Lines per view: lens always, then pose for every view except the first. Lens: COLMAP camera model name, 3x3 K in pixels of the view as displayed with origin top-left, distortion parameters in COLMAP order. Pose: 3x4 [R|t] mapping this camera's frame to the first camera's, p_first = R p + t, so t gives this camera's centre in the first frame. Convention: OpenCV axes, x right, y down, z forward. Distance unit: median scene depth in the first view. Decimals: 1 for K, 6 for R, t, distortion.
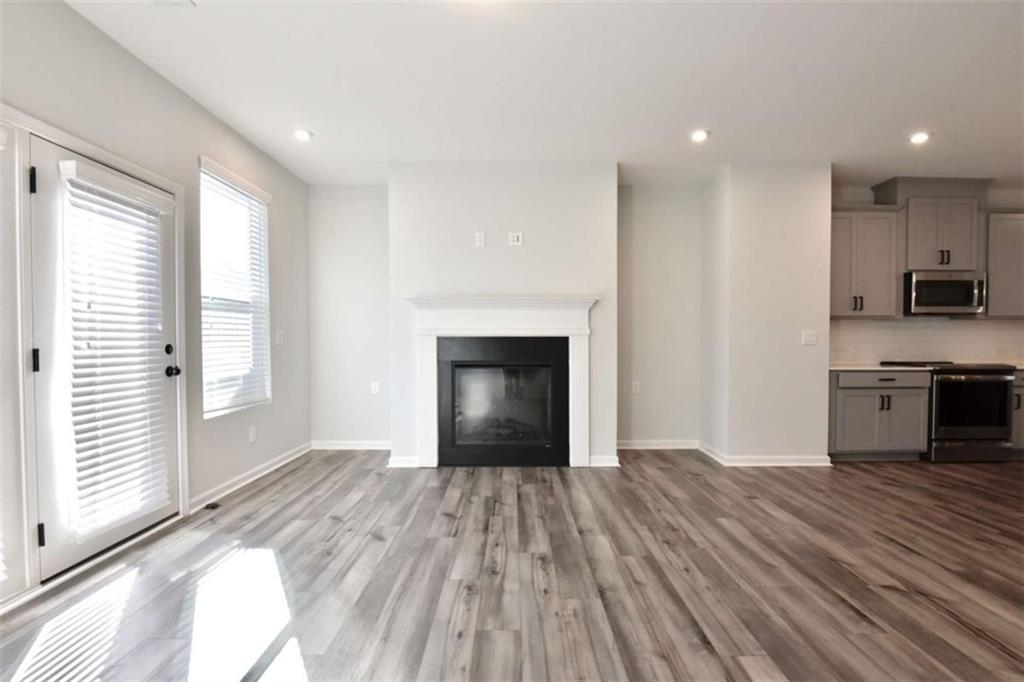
lens RADIAL K [[464.4, 0, 512.2], [0, 464.4, 352.5], [0, 0, 1]] dist [0.001740, -0.010972]
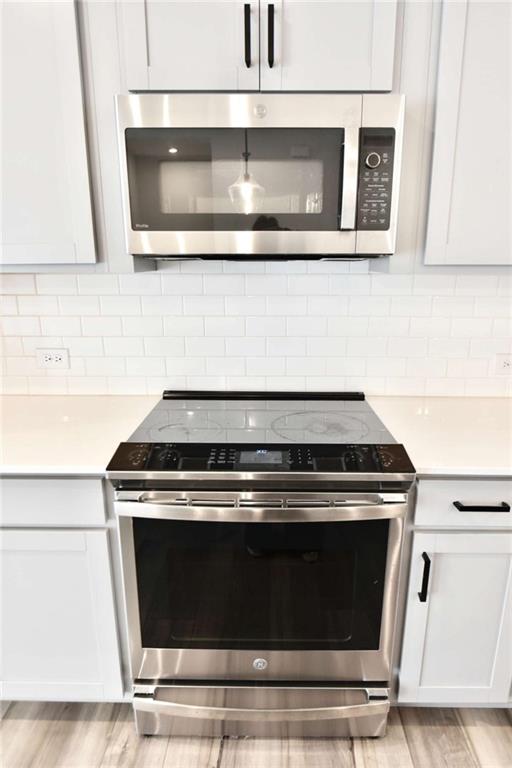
lens RADIAL K [[497.9, 0, 257.1], [0, 497.9, 399.4], [0, 0, 1]] dist [-0.000895, -0.002926]
pose [[0.999882, 0.004864, -0.014554, 1.130819], [-0.001467, 0.974387, 0.224873, -0.080803], [0.015275, -0.224825, 0.974279, 0.809685]]
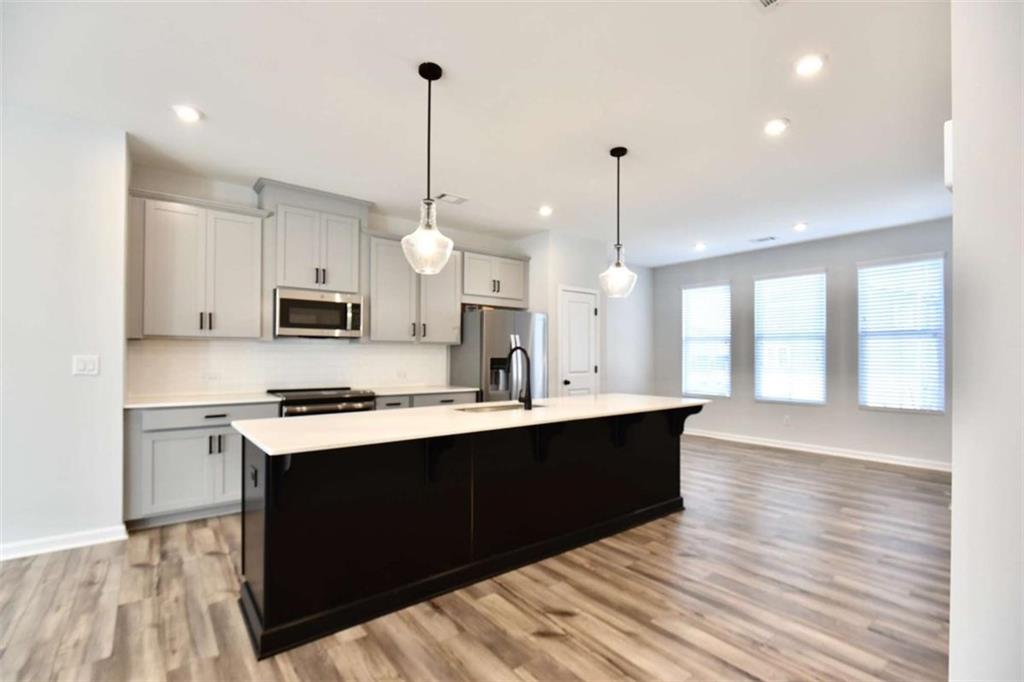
lens RADIAL K [[464.4, 0, 512.2], [0, 464.4, 352.5], [0, 0, 1]] dist [0.001740, -0.010972]
pose [[0.782311, 0.009885, 0.622810, 0.792155], [0.009635, 0.999562, -0.027968, -0.027988], [-0.622814, 0.027880, 0.781873, 0.041832]]
